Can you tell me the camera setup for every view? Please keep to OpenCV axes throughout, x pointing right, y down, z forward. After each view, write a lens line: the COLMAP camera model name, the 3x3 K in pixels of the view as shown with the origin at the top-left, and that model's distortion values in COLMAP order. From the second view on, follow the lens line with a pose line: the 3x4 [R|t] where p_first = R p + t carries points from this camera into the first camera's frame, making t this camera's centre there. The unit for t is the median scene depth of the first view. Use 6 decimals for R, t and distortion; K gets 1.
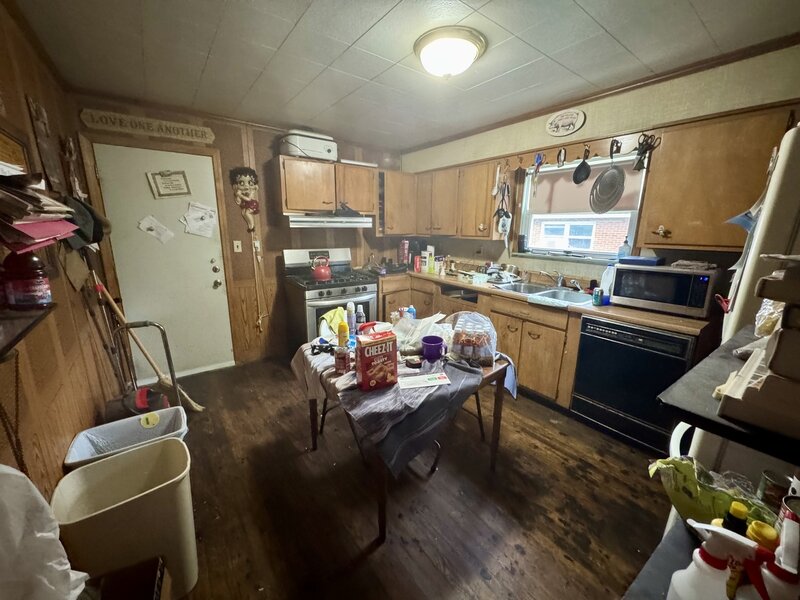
lens RADIAL K [[321.3, 0, 400.0], [0, 321.3, 300.0], [0, 0, 1]] dist [-0.001743, -0.000096]
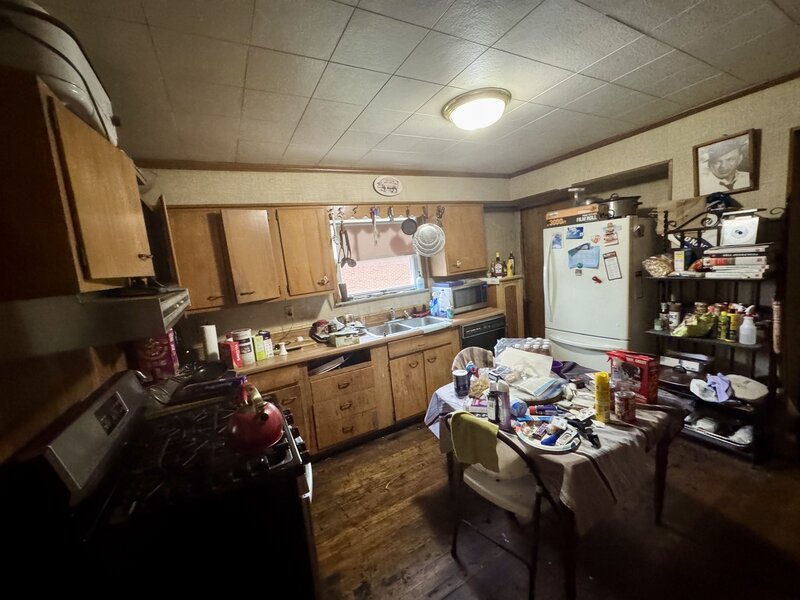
lens RADIAL K [[321.3, 0, 400.0], [0, 321.3, 300.0], [0, 0, 1]] dist [-0.001743, -0.000096]
pose [[0.131875, -0.153660, 0.979284, -0.607808], [0.326737, 0.939441, 0.103408, -0.217138], [-0.935870, 0.306331, 0.174095, 0.737939]]
